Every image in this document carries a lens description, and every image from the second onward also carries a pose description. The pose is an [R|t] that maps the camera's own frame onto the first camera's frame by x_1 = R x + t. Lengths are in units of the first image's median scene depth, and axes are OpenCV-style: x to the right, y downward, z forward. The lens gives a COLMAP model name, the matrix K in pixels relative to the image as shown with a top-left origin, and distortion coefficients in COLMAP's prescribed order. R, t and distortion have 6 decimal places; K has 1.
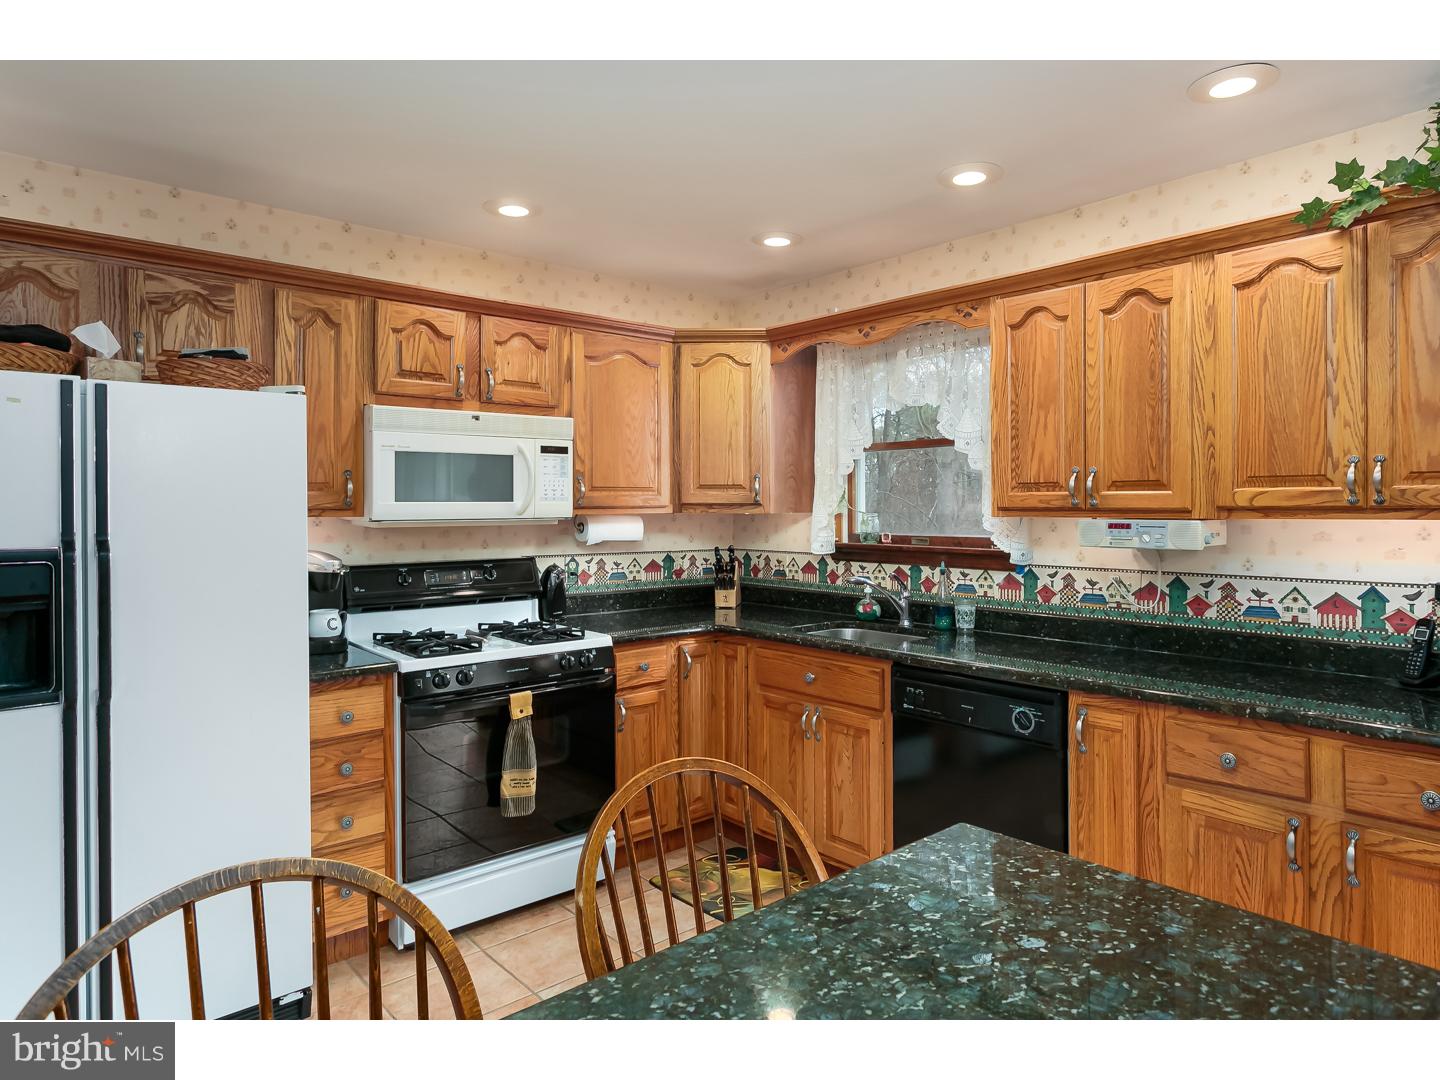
lens RADIAL K [[867.6, 0, 737.7], [0, 867.6, 509.1], [0, 0, 1]] dist [-0.003481, -0.000310]
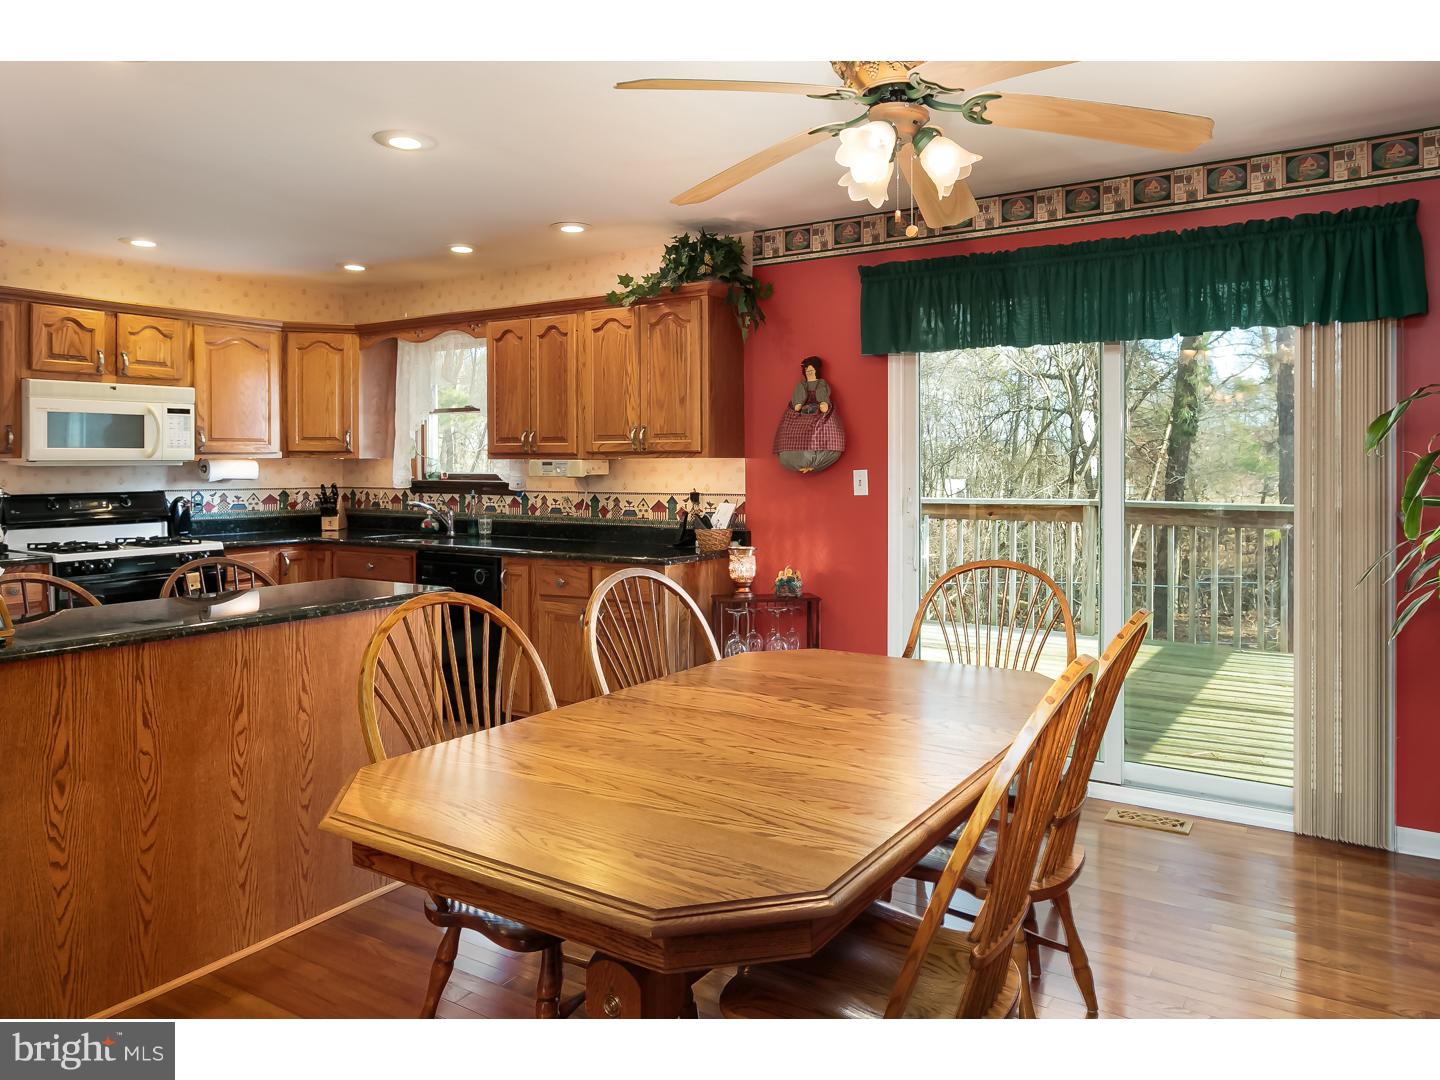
lens RADIAL K [[980.9, 0, 753.1], [0, 980.9, 465.4], [0, 0, 1]] dist [0.002389, 0.003759]
pose [[0.960452, -0.000340, 0.278445, 0.234763], [0.000292, 1.000000, 0.000215, 0.018181], [-0.278445, -0.000125, 0.960452, -0.766107]]
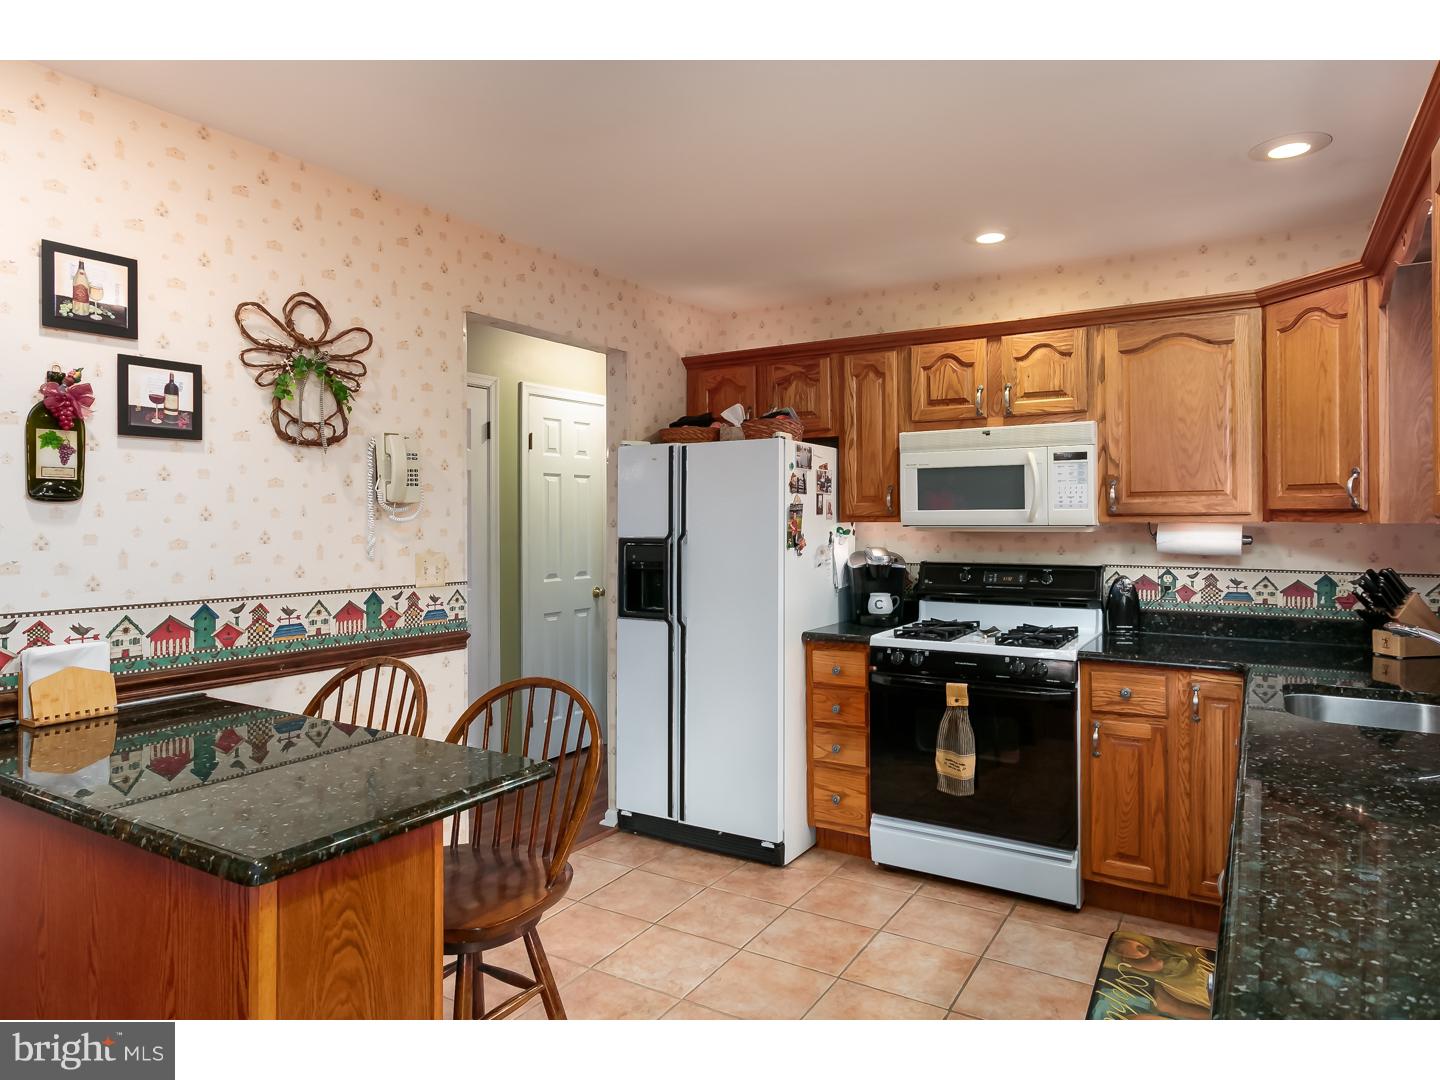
lens RADIAL K [[867.6, 0, 737.7], [0, 867.6, 509.1], [0, 0, 1]] dist [-0.003481, -0.000310]
pose [[0.303115, -0.003587, -0.952947, 0.618698], [-0.000204, 0.999993, -0.003829, -0.004474], [0.952954, 0.001355, 0.303112, 0.349192]]
